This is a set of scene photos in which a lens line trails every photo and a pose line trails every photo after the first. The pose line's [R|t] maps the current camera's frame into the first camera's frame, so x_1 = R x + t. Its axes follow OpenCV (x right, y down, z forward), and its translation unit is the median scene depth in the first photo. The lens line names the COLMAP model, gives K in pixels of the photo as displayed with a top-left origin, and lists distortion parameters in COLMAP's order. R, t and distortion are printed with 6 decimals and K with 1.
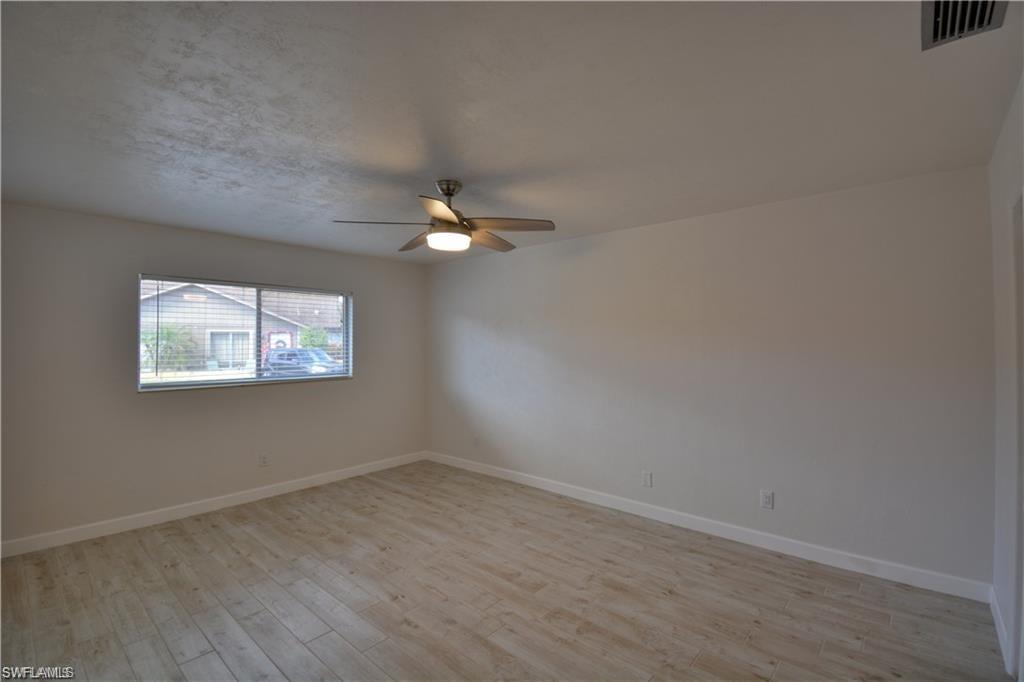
lens RADIAL K [[463.2, 0, 509.3], [0, 463.2, 335.2], [0, 0, 1]] dist [0.000024, -0.019303]
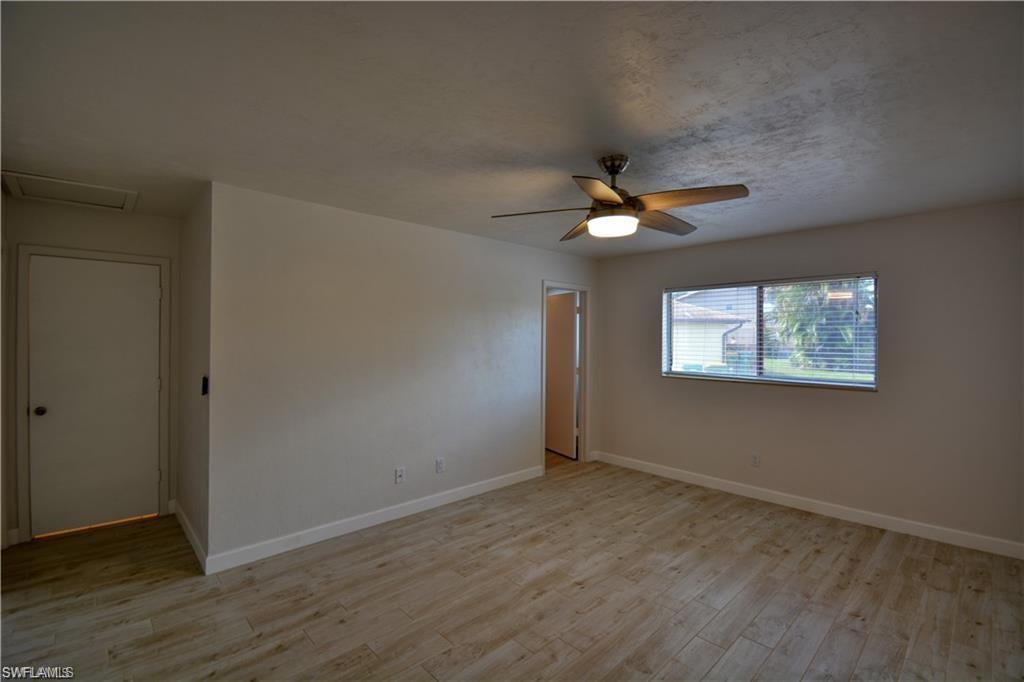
lens RADIAL K [[463.2, 0, 509.3], [0, 463.2, 335.2], [0, 0, 1]] dist [0.000024, -0.019303]
pose [[-0.098379, -0.000216, -0.995149, 0.606943], [0.003304, 0.999994, -0.000543, 0.008725], [0.995144, -0.003341, -0.098378, 0.718458]]
